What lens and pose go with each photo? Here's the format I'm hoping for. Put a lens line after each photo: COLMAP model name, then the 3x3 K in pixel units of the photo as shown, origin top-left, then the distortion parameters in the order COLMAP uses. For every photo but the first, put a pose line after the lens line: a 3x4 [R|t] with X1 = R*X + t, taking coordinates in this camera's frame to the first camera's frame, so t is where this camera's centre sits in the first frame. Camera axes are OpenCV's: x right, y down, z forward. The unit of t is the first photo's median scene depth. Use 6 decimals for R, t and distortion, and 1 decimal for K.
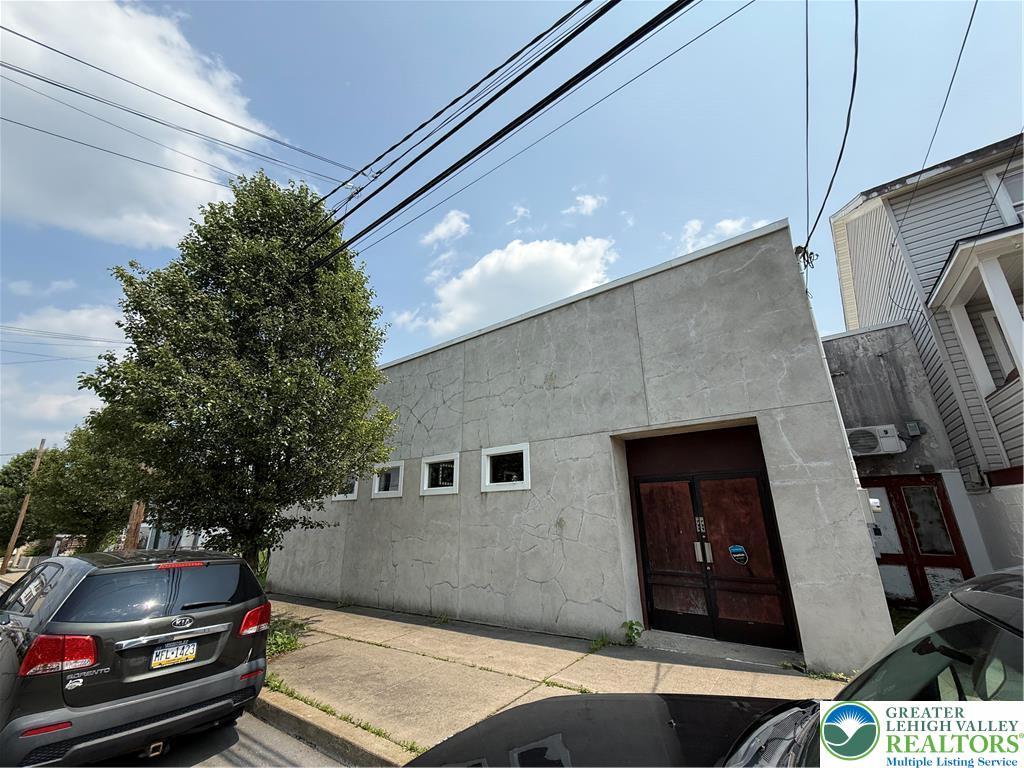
lens RADIAL K [[405.6, 0, 512.0], [0, 405.6, 384.0], [0, 0, 1]] dist [-0.002962, -0.000613]
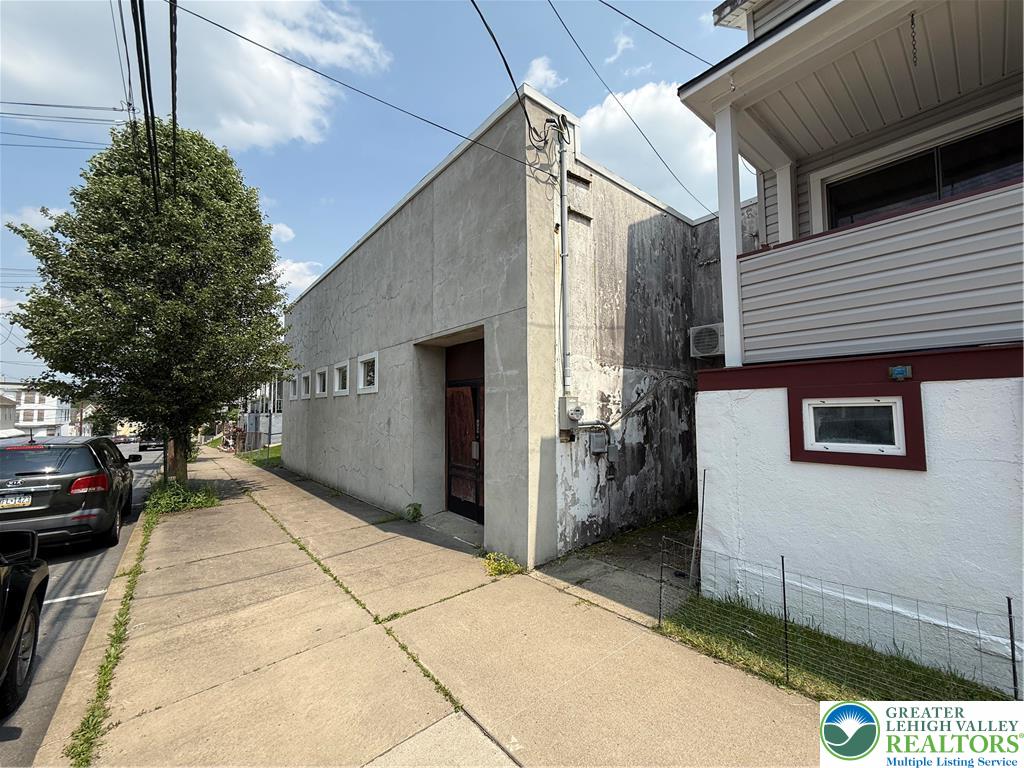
lens RADIAL K [[405.6, 0, 512.0], [0, 405.6, 384.0], [0, 0, 1]] dist [-0.002962, -0.000613]
pose [[0.972954, -0.005801, -0.230926, 0.769678], [0.063895, 0.967439, 0.244905, -0.014362], [0.221986, -0.253036, 0.941645, 0.044311]]
